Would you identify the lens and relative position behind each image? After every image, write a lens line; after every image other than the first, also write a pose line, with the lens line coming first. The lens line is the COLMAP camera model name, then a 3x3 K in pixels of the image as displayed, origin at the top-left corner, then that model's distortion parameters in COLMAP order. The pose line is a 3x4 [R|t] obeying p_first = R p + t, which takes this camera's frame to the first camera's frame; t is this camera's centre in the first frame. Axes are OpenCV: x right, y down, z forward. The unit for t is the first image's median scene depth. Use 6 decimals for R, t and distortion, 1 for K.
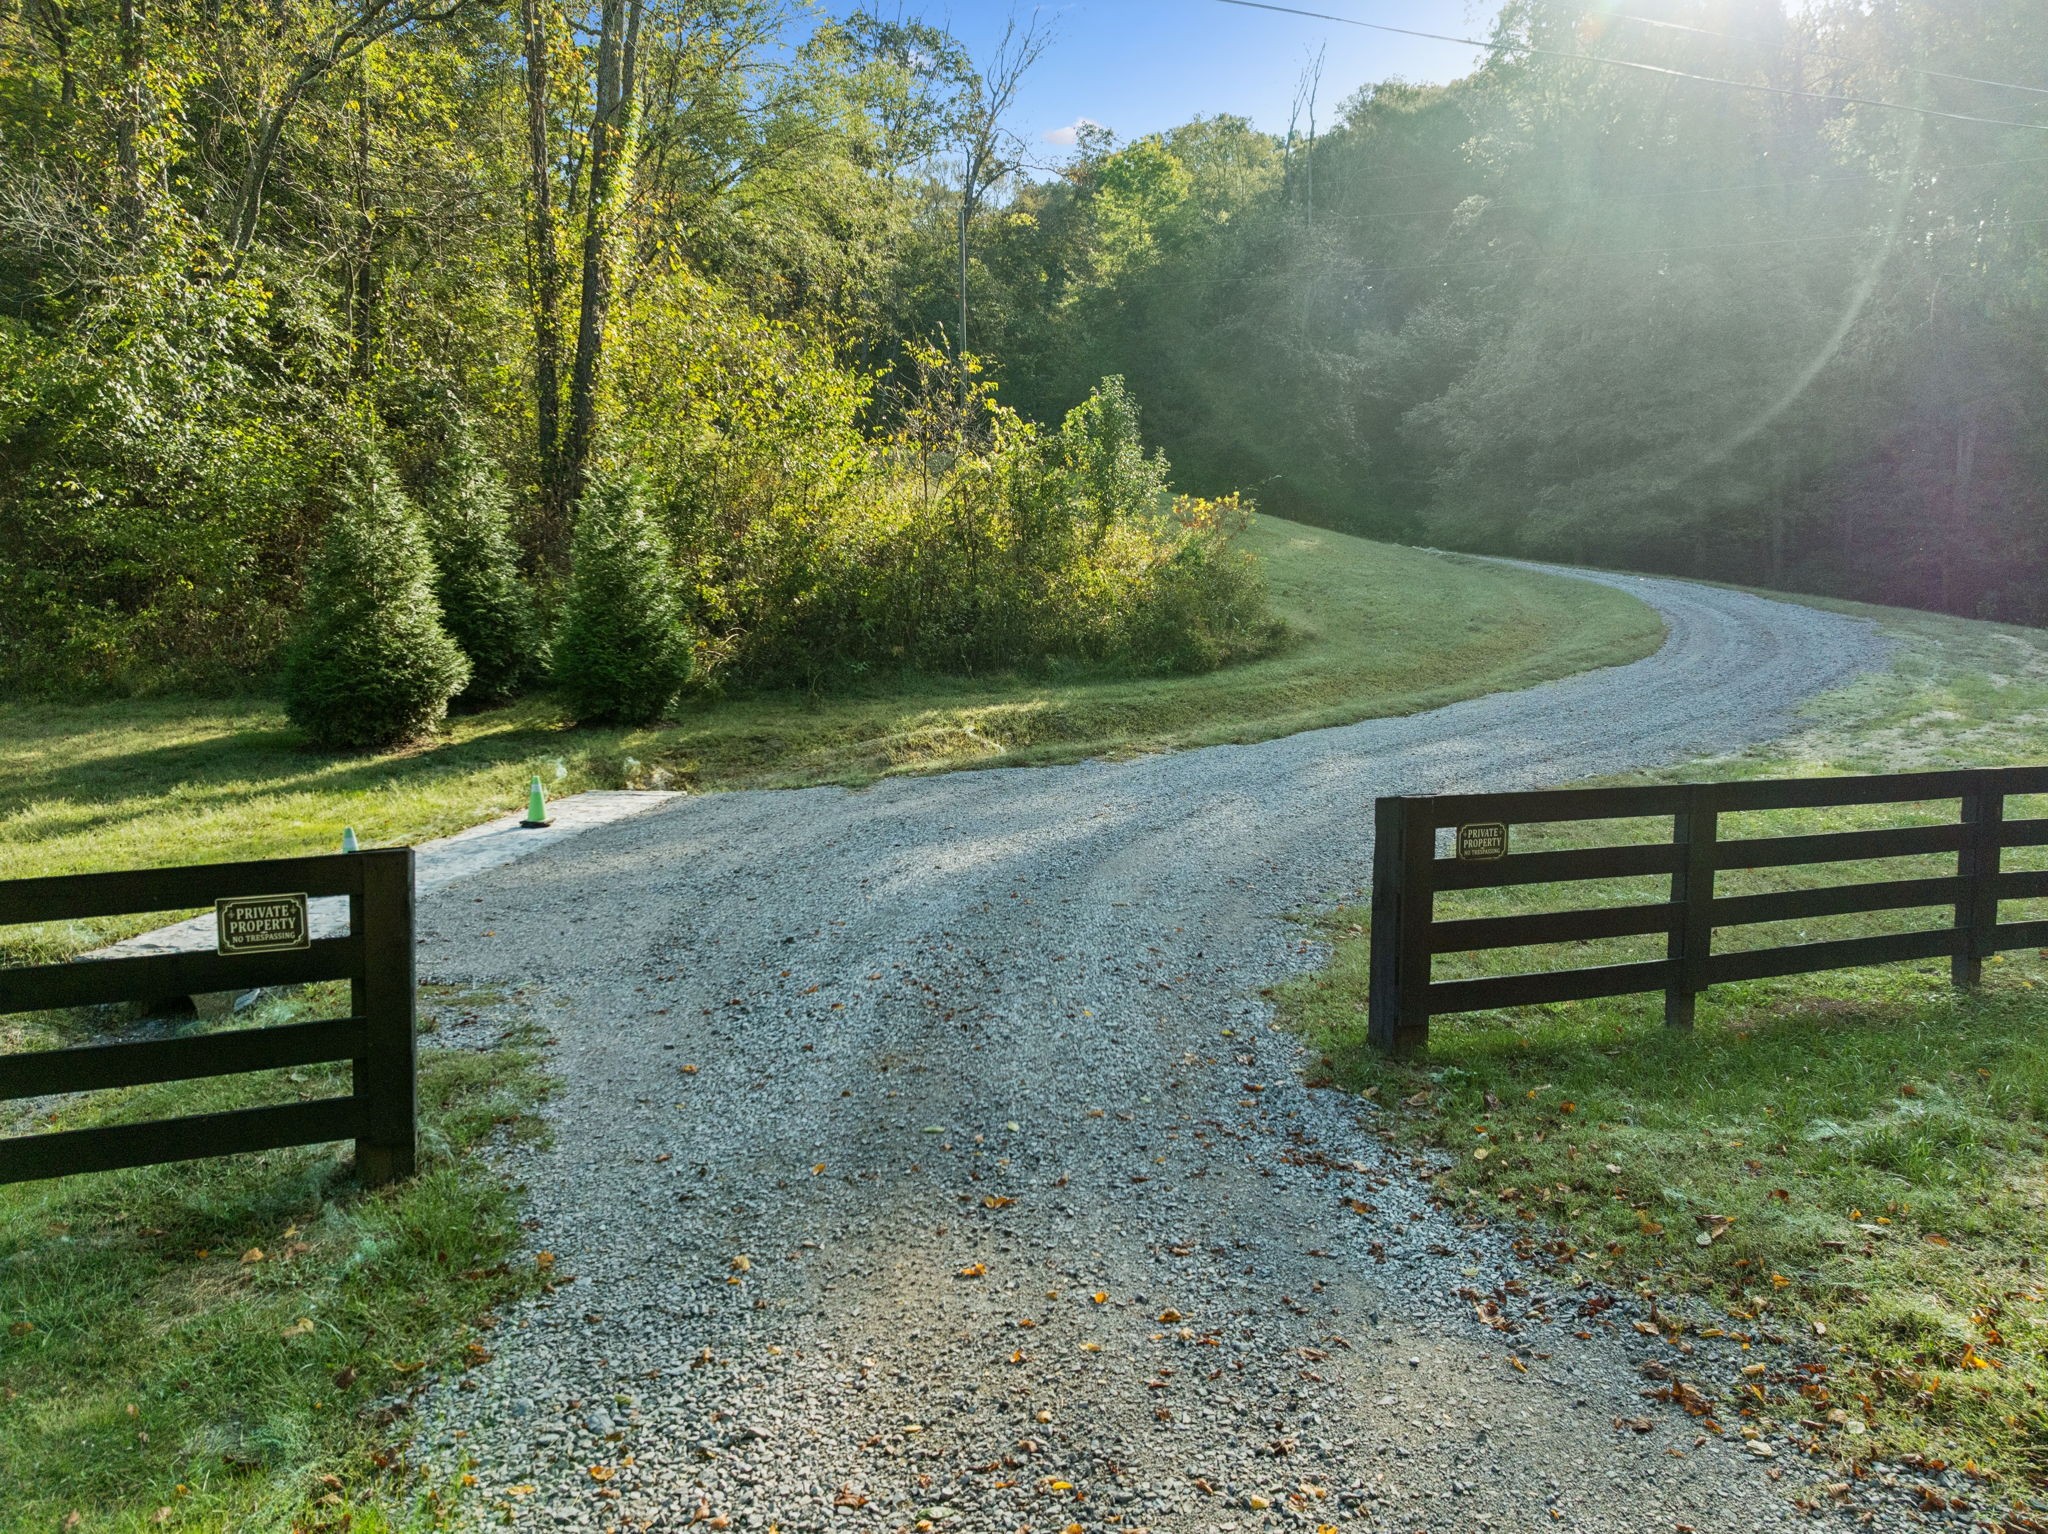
lens RADIAL K [[1502.4, 0, 1022.0], [0, 1502.4, 734.6], [0, 0, 1]] dist [-0.039671, 0.003575]
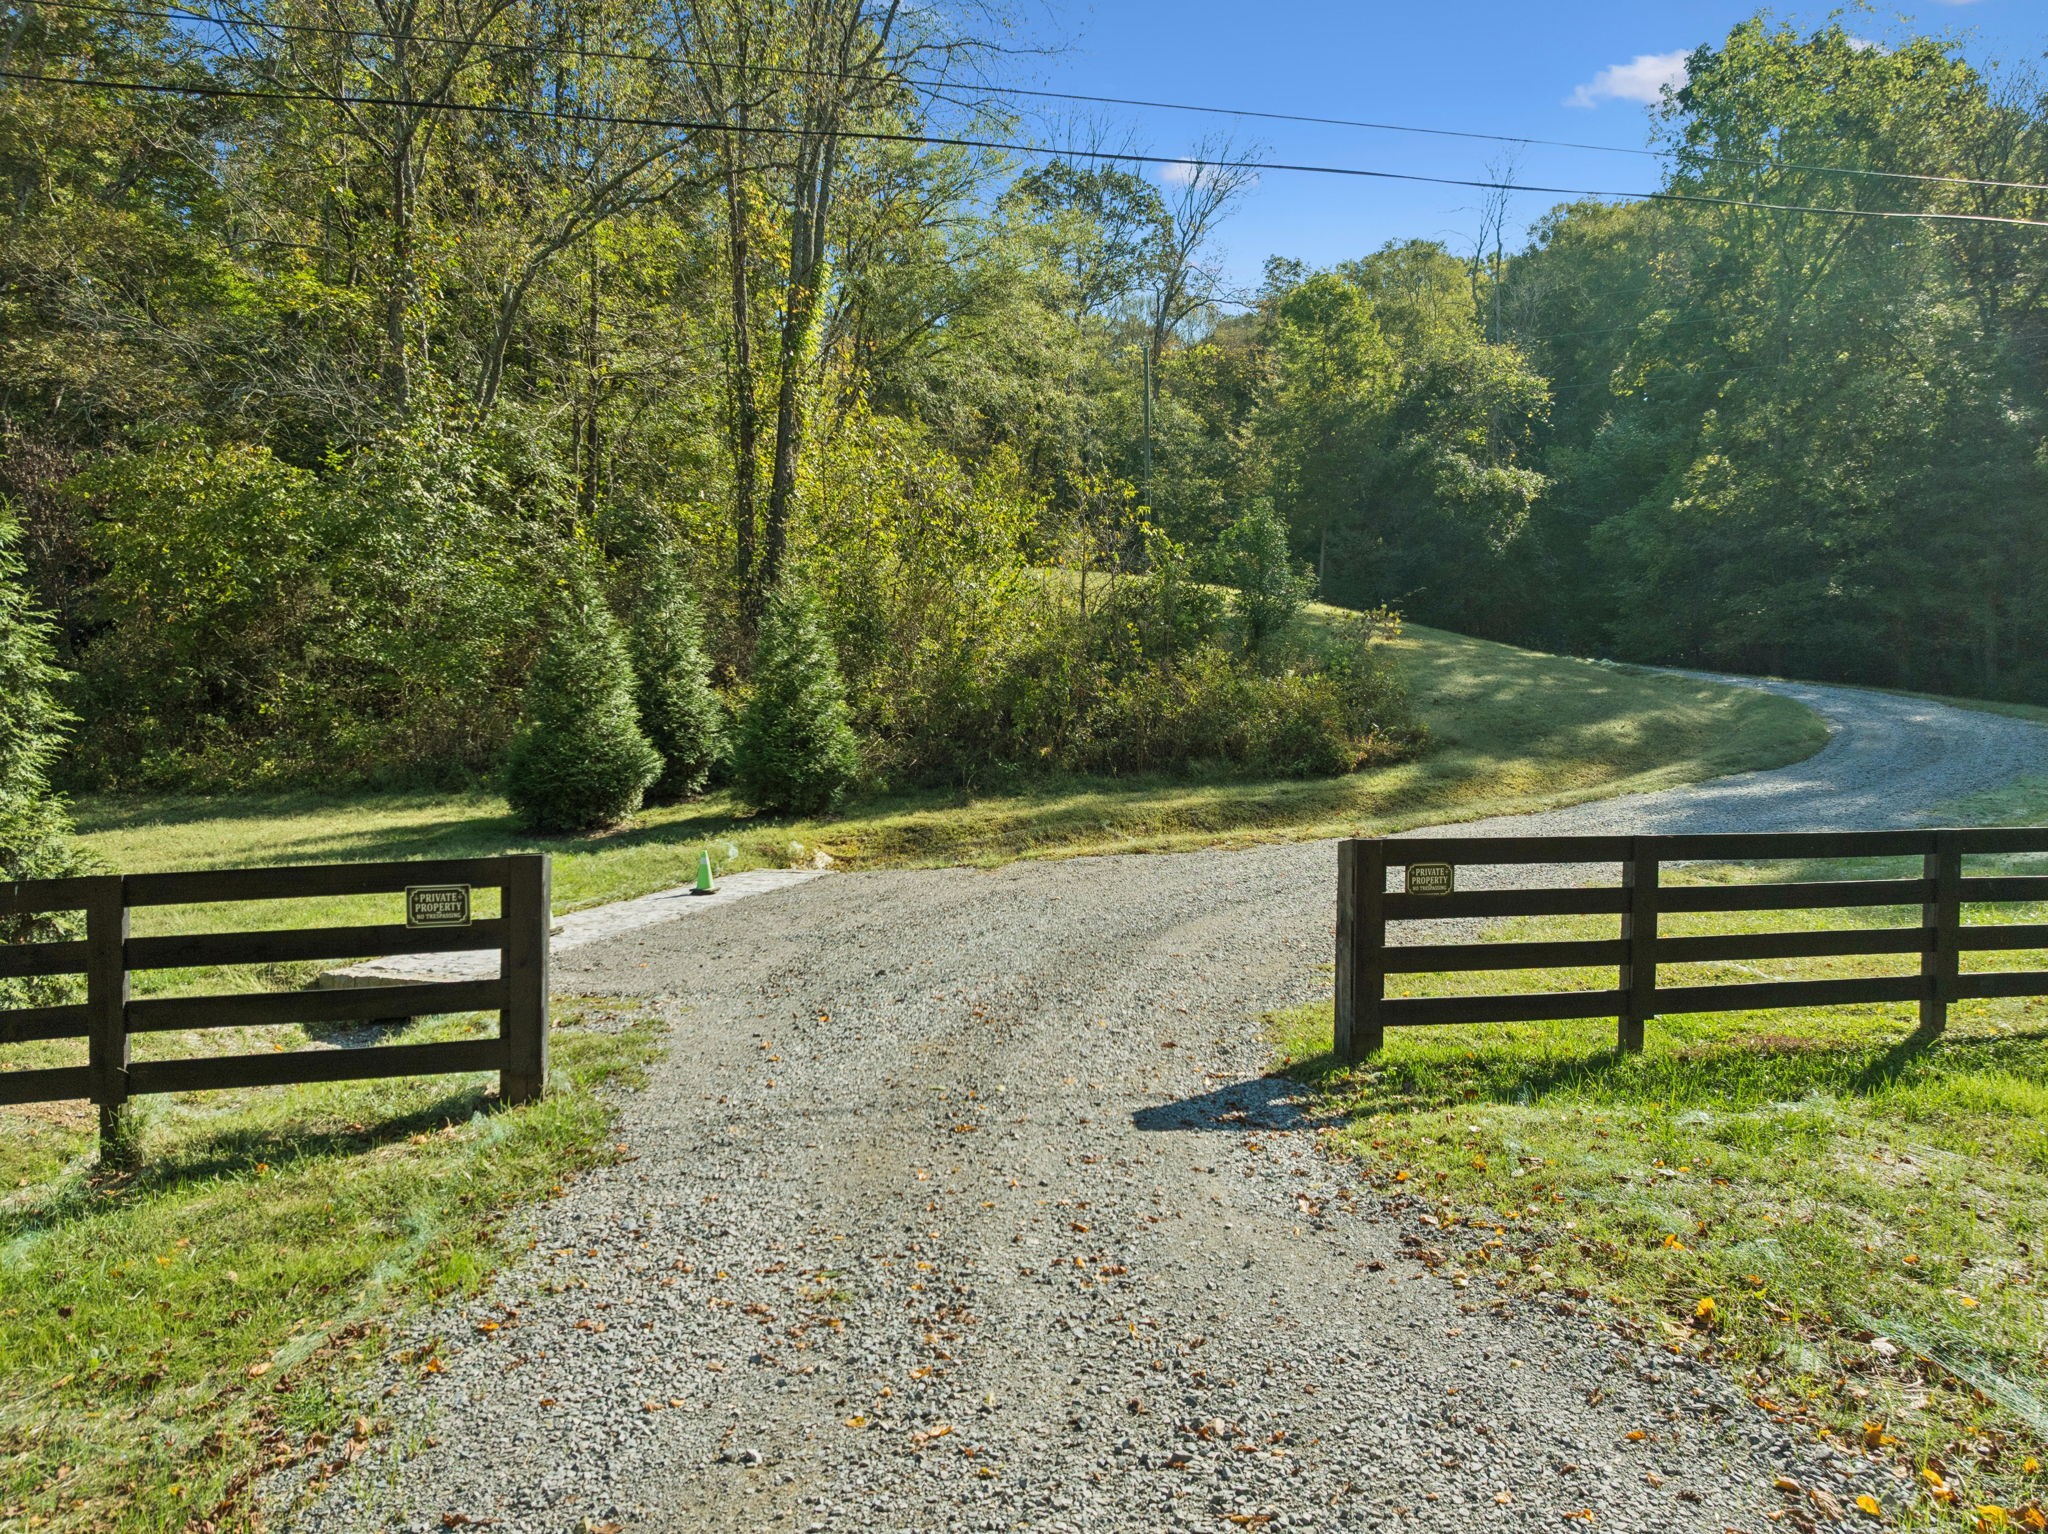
lens RADIAL K [[1476.8, 0, 1012.5], [0, 1476.8, 774.5], [0, 0, 1]] dist [-0.025015, -0.002749]
pose [[0.989592, 0.001206, -0.143896, 0.049030], [-0.008890, 0.998567, -0.052769, 0.017388], [0.143627, 0.053499, 0.988185, -0.063592]]
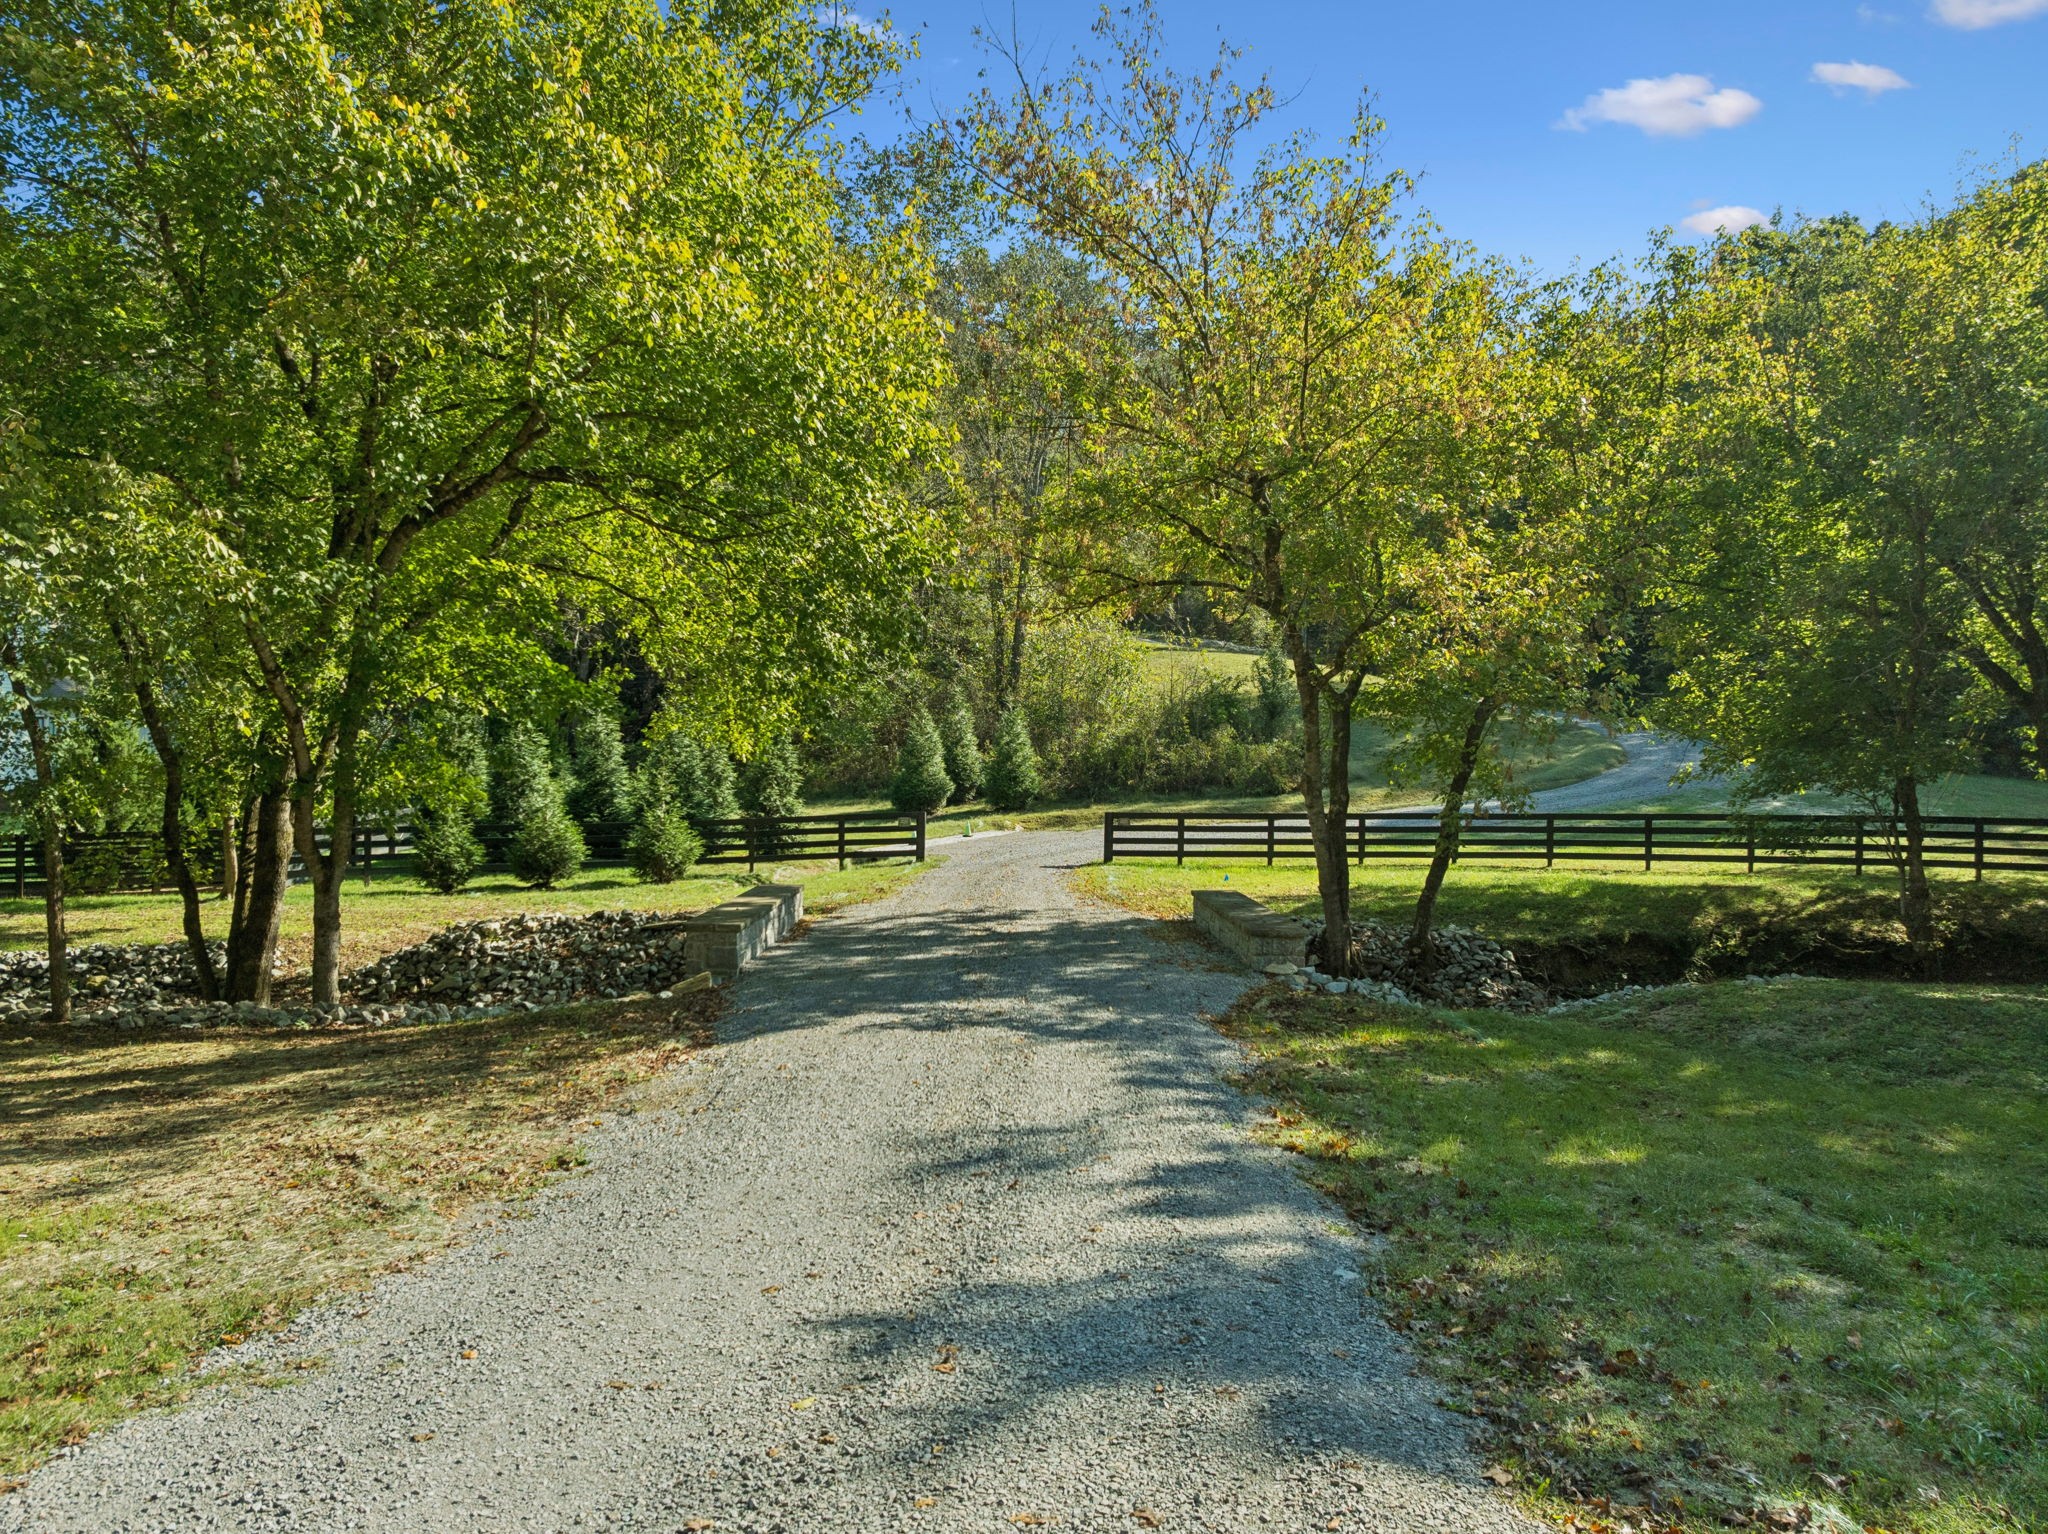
lens RADIAL K [[1476.8, 0, 1012.5], [0, 1476.8, 774.5], [0, 0, 1]] dist [-0.025015, -0.002749]
pose [[0.940405, 0.009237, -0.339931, 0.535458], [-0.029719, 0.998039, -0.055096, 0.064163], [0.338755, 0.061915, 0.938835, -1.236955]]
